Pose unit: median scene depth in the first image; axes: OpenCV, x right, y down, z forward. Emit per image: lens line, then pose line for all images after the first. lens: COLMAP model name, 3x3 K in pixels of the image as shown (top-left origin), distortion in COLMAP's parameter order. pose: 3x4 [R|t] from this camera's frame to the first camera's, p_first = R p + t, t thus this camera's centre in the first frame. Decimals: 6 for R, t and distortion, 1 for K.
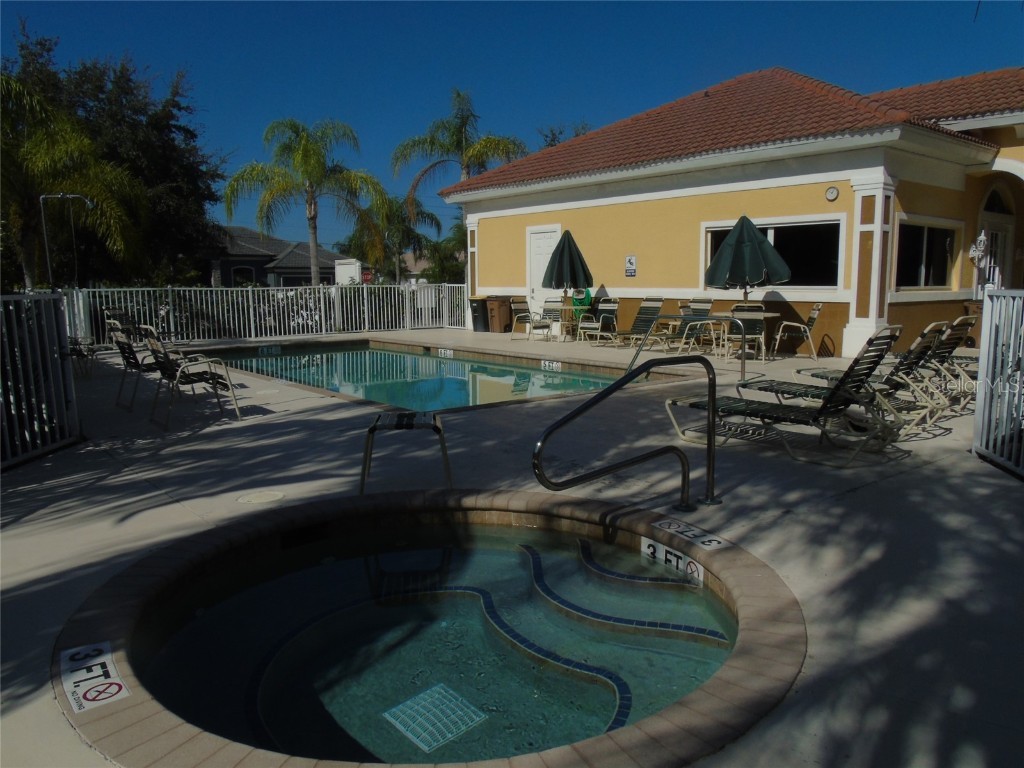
lens RADIAL K [[760.0, 0, 505.6], [0, 760.0, 391.1], [0, 0, 1]] dist [-0.051370, 0.039128]
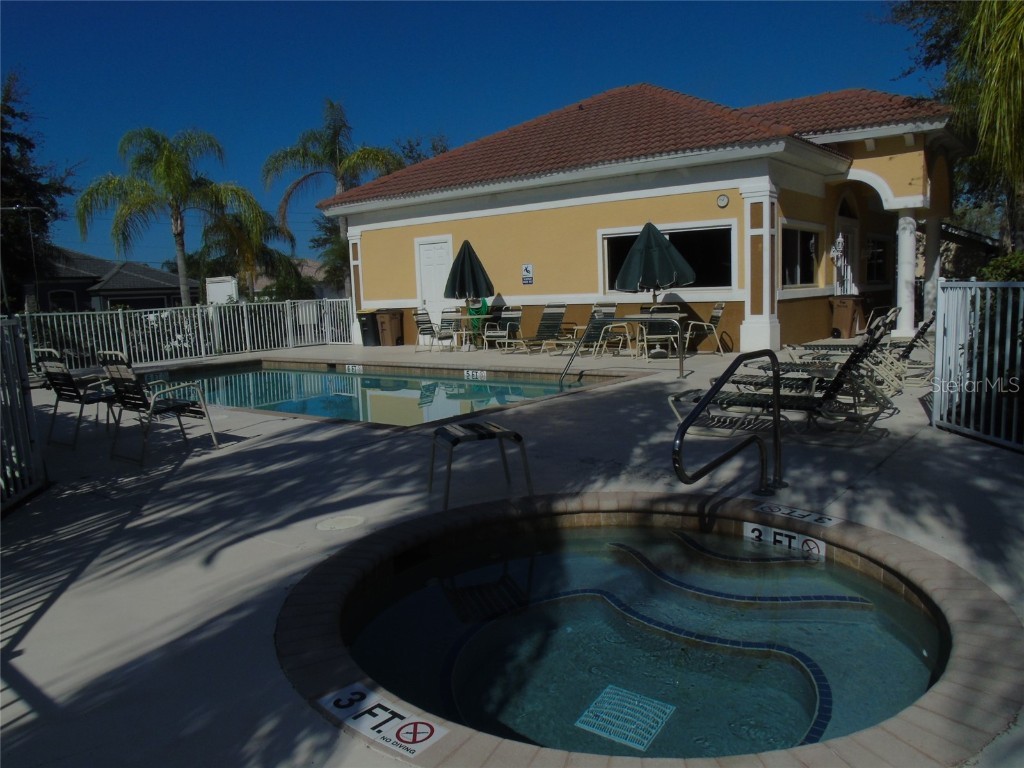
lens RADIAL K [[760.0, 0, 513.8], [0, 760.0, 392.6], [0, 0, 1]] dist [-0.051370, 0.039128]
pose [[0.975971, -0.061098, 0.209159, -0.123285], [0.063833, 0.997940, -0.006346, -0.000893], [-0.208341, 0.019545, 0.977861, 0.011838]]
